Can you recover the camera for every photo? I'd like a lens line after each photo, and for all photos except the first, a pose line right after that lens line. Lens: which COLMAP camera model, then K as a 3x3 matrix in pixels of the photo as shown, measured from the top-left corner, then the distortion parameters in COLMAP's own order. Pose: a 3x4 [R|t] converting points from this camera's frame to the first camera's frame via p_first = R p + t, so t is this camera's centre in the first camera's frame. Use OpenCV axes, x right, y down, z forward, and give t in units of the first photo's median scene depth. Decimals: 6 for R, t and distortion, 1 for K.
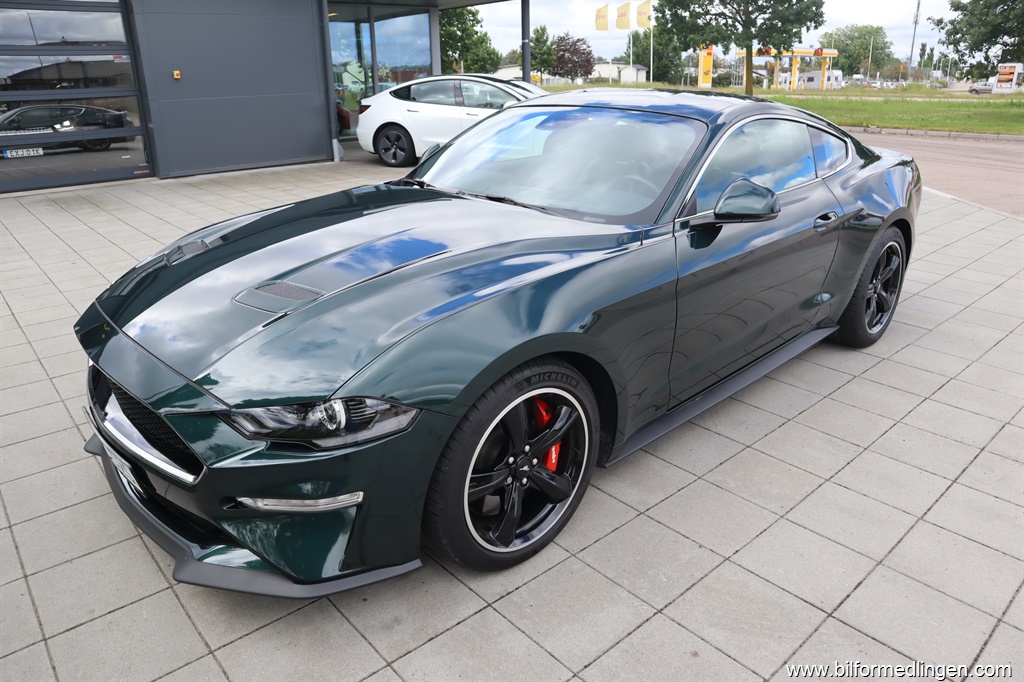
lens RADIAL K [[713.1, 0, 512.0], [0, 713.1, 341.0], [0, 0, 1]] dist [-0.120920, 0.074943]
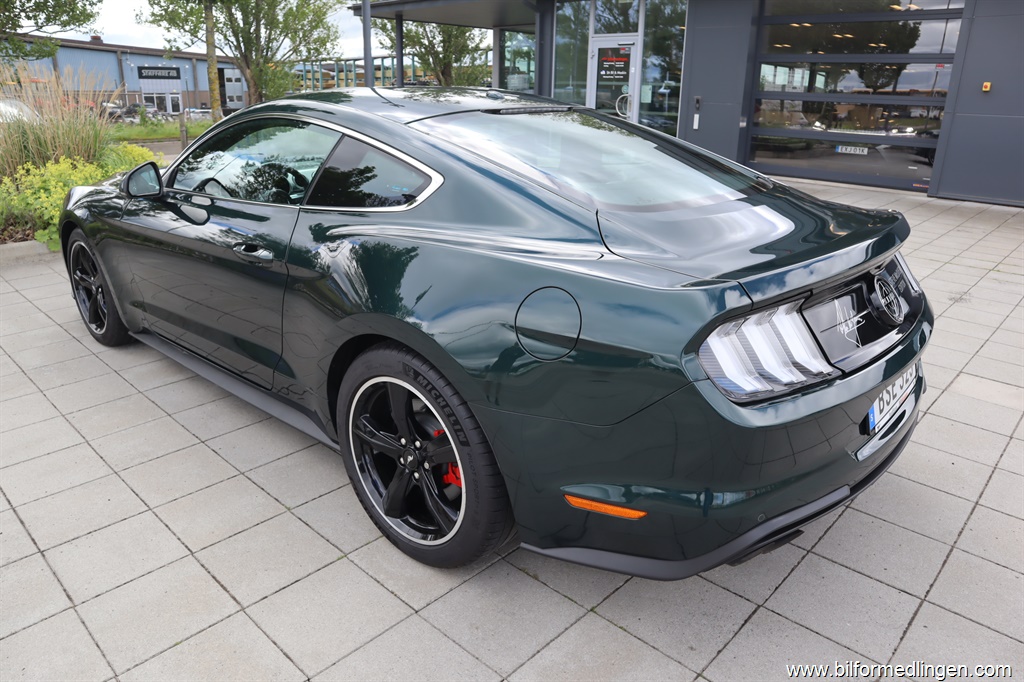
lens RADIAL K [[713.1, 0, 512.0], [0, 713.1, 341.0], [0, 0, 1]] dist [-0.120920, 0.074943]
pose [[0.088906, 0.350645, -0.932279, 1.136299], [-0.369144, 0.880931, 0.296129, -0.389595], [0.925110, 0.317818, 0.207759, 1.046821]]
